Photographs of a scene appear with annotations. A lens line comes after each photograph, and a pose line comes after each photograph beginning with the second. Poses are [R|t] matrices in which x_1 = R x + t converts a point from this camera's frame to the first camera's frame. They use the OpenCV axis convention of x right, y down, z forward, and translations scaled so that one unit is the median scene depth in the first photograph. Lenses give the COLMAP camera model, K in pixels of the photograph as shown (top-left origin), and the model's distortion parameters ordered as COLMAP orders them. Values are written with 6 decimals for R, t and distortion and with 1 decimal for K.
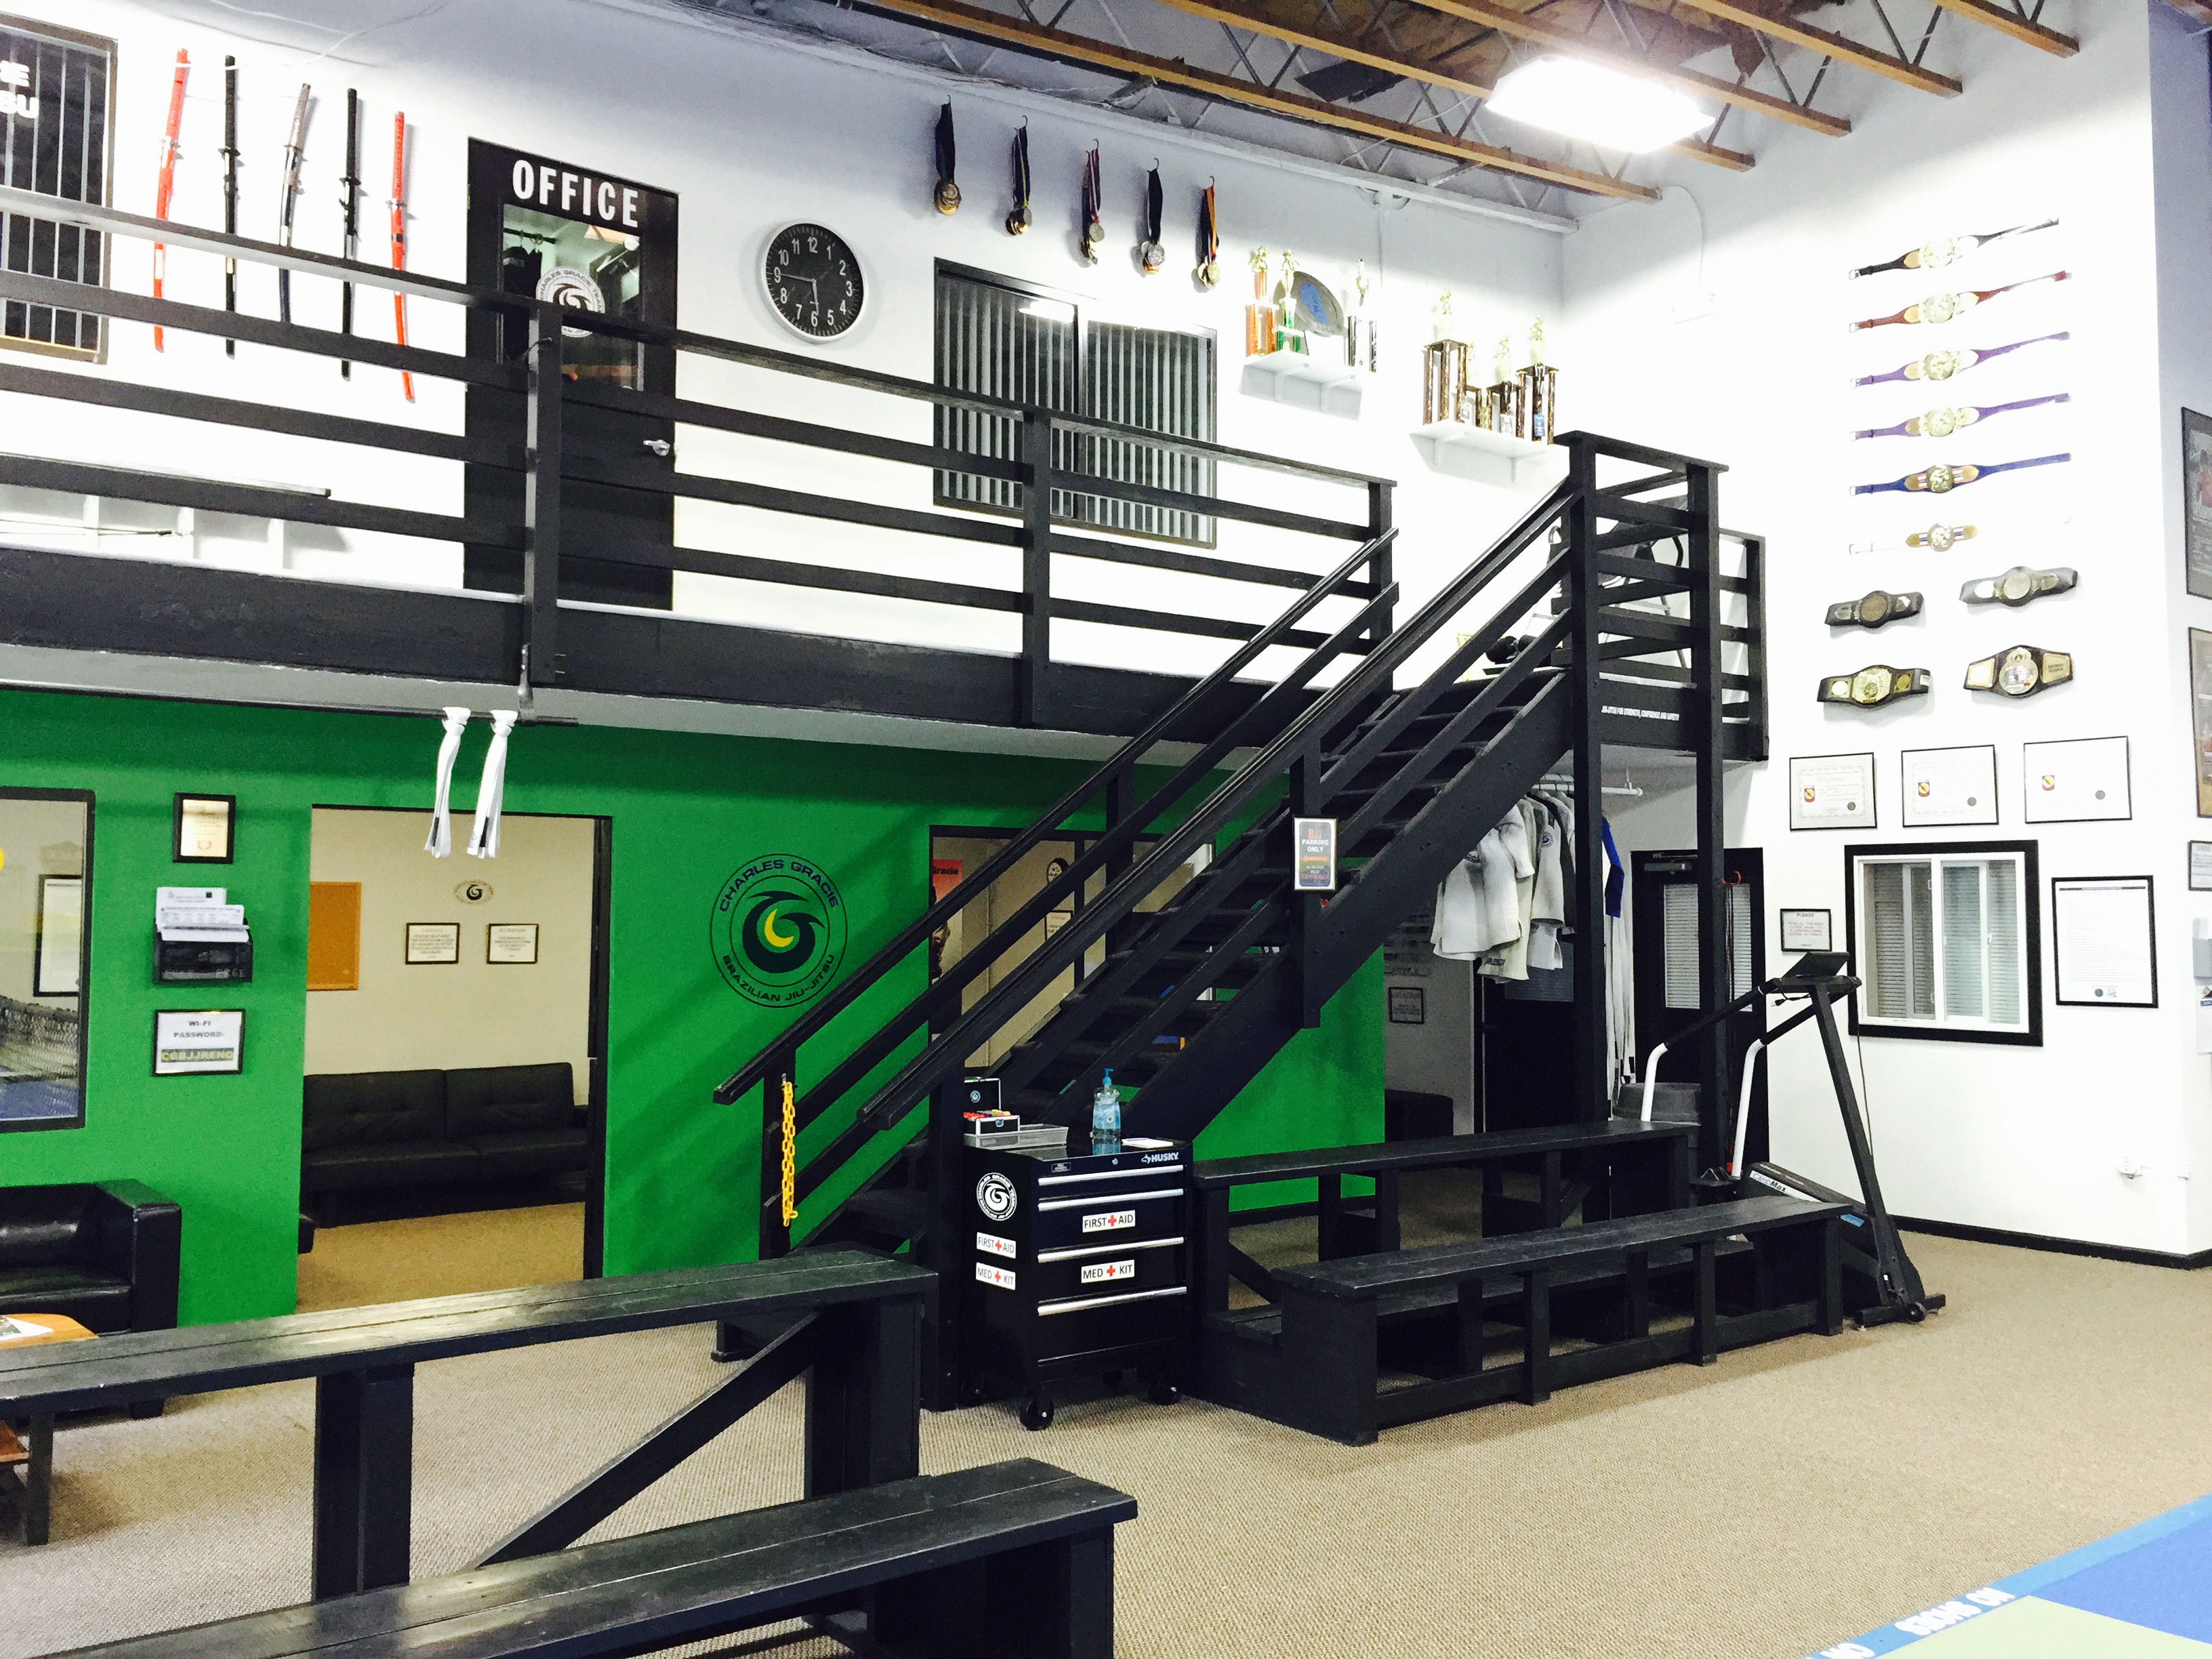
lens RADIAL K [[1899.6, 0, 1106.0], [0, 1899.6, 829.5], [0, 0, 1]] dist [0.073268, -0.107387]
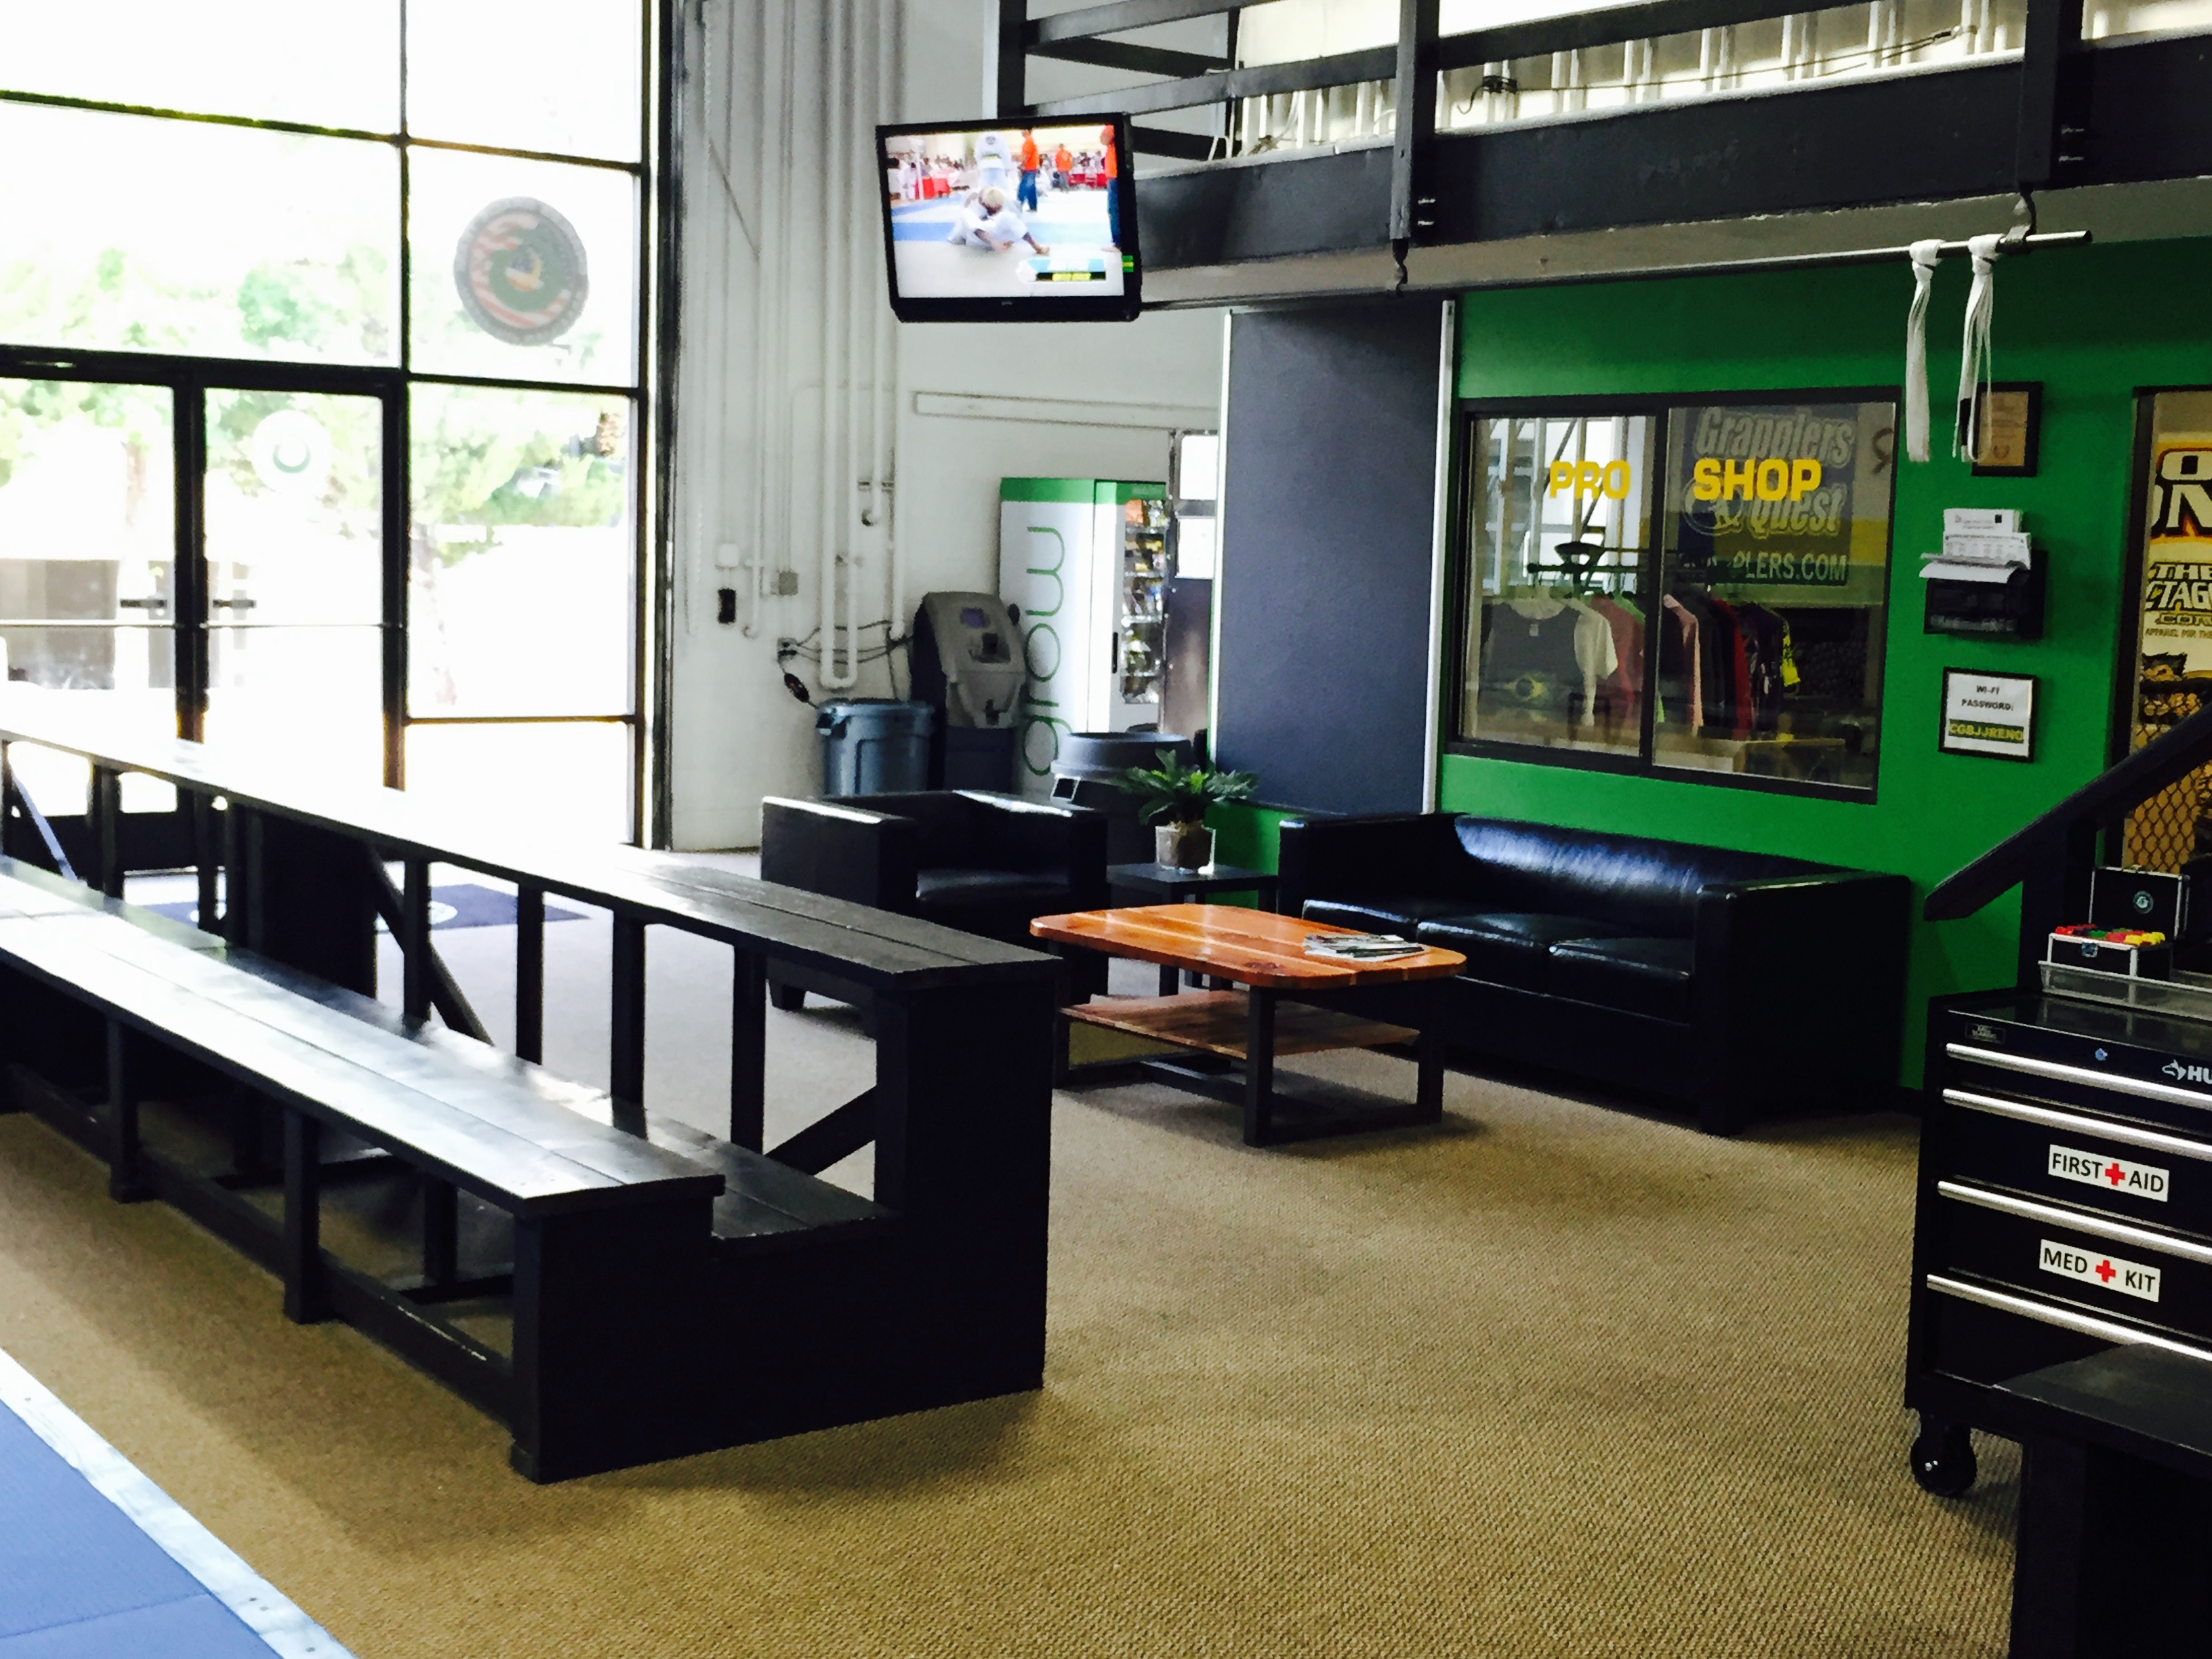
lens RADIAL K [[2845.4, 0, 1106.0], [0, 2845.4, 829.5], [0, 0, 1]] dist [0.030909, 0.044108]
pose [[-0.028769, 0.105471, -0.994006, 0.663848], [0.020807, 0.994265, 0.104896, 0.030537], [0.999369, -0.017665, -0.030799, 0.688716]]
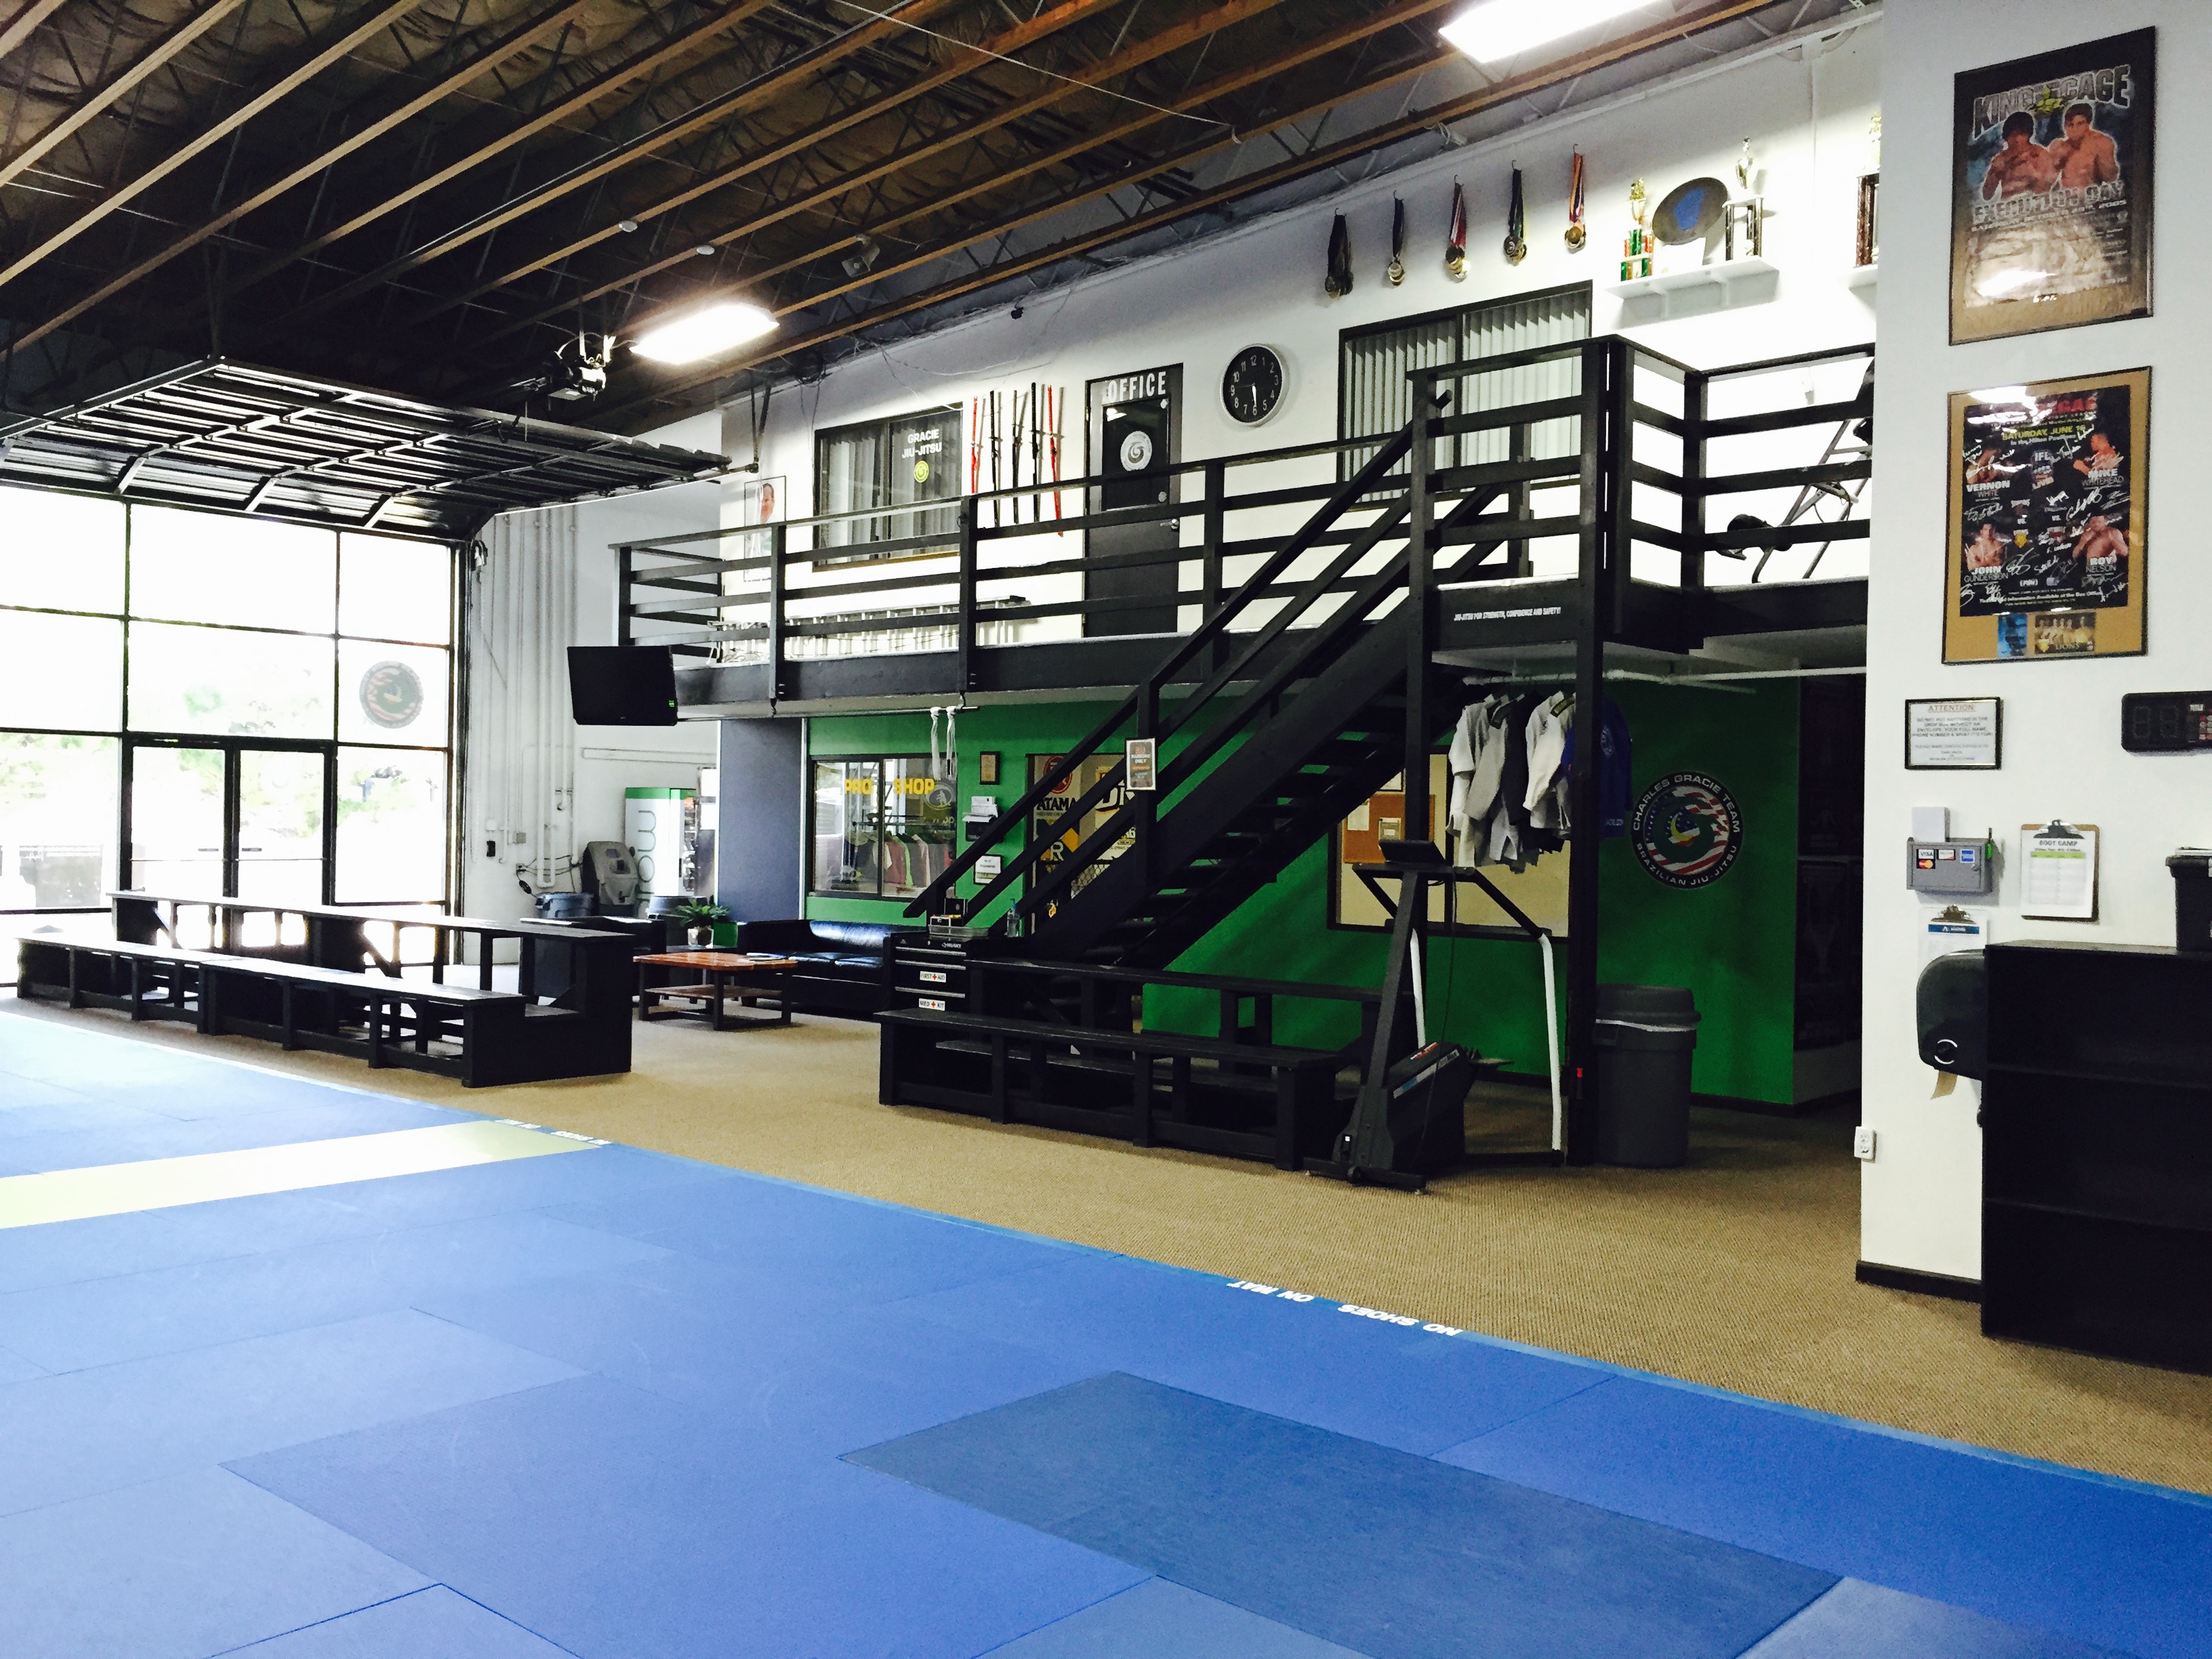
lens RADIAL K [[1899.6, 0, 1106.0], [0, 1899.6, 829.5], [0, 0, 1]] dist [0.073268, -0.107387]
pose [[0.173130, 0.004667, -0.984888, 1.601493], [0.032437, 0.999419, 0.010438, 0.049404], [0.984365, -0.033754, 0.172878, 0.771636]]
